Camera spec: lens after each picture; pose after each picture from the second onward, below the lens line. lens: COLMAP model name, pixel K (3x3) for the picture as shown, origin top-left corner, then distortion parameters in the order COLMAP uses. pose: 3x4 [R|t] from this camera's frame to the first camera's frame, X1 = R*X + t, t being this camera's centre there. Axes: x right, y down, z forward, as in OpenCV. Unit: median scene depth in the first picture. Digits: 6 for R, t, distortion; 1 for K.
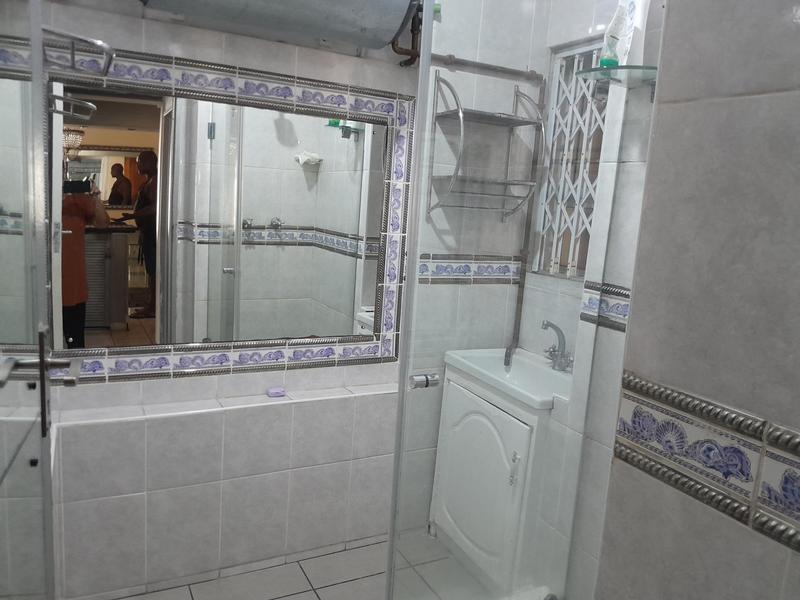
lens RADIAL K [[627.4, 0, 400.0], [0, 627.4, 300.0], [0, 0, 1]] dist [0.131776, -0.291750]
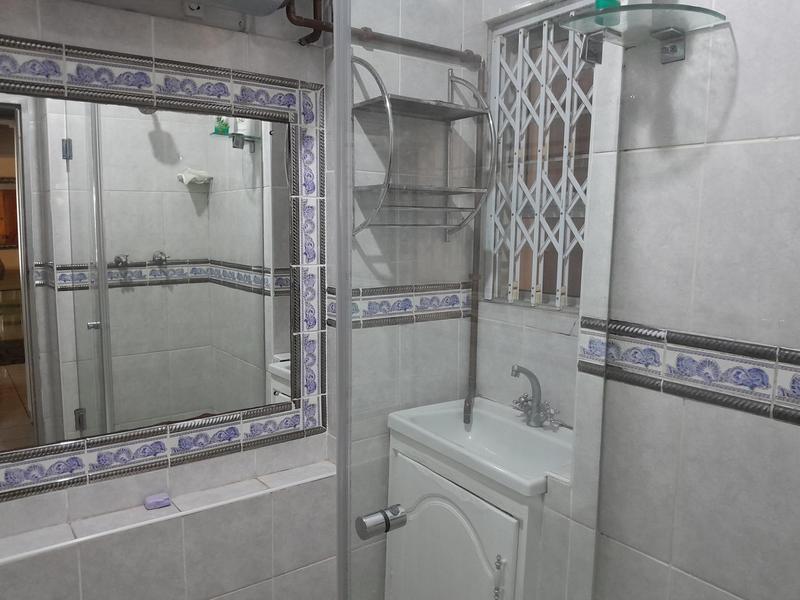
lens RADIAL K [[627.4, 0, 400.0], [0, 627.4, 300.0], [0, 0, 1]] dist [0.131776, -0.291750]
pose [[0.988370, -0.075099, 0.132227, -0.004631], [0.078918, 0.996595, -0.023875, -0.036889], [-0.129984, 0.034032, 0.990932, 0.234242]]
